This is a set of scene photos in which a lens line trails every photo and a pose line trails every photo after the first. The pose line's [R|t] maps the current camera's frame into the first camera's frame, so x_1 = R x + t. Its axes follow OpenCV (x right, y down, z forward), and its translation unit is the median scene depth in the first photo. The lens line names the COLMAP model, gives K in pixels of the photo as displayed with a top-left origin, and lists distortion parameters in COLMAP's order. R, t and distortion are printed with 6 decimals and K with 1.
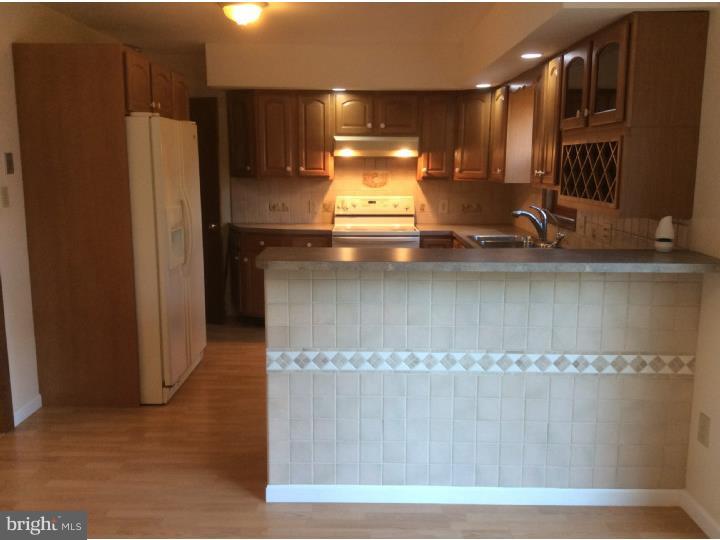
lens RADIAL K [[647.7, 0, 360.0], [0, 647.7, 270.0], [0, 0, 1]] dist [0.179381, -0.532758]
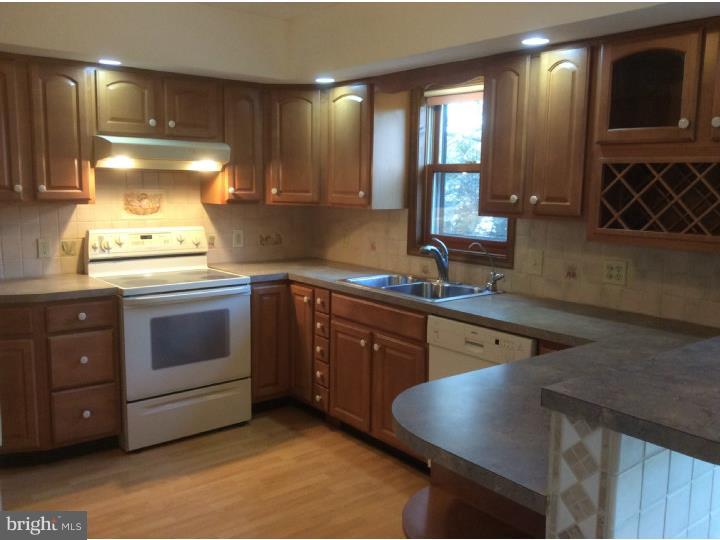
lens RADIAL K [[647.7, 0, 360.0], [0, 647.7, 270.0], [0, 0, 1]] dist [0.179381, -0.532758]
pose [[0.765131, -0.076760, 0.639282, -0.255049], [0.088232, 0.996002, 0.013992, -0.063584], [-0.637800, 0.045699, 0.768845, 0.360915]]
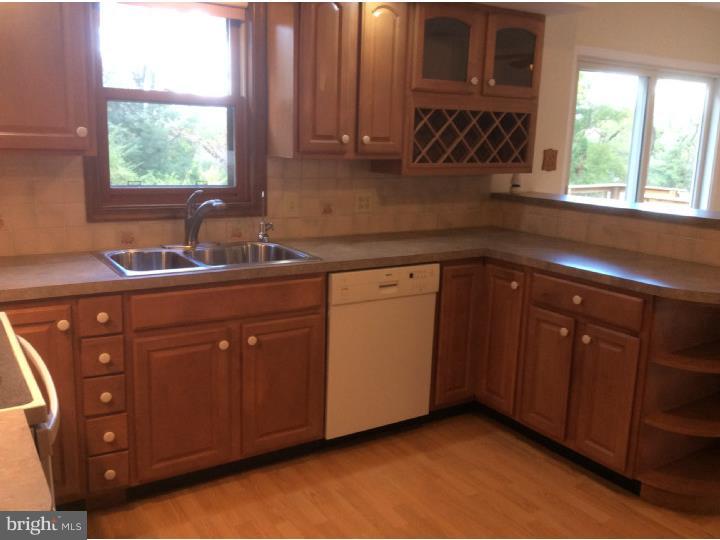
lens RADIAL K [[647.7, 0, 360.0], [0, 647.7, 270.0], [0, 0, 1]] dist [0.179381, -0.532758]
pose [[-0.556109, -0.186602, 0.809890, -0.263898], [0.099047, 0.952644, 0.287504, -0.152147], [-0.825186, 0.240101, -0.511292, 0.973898]]
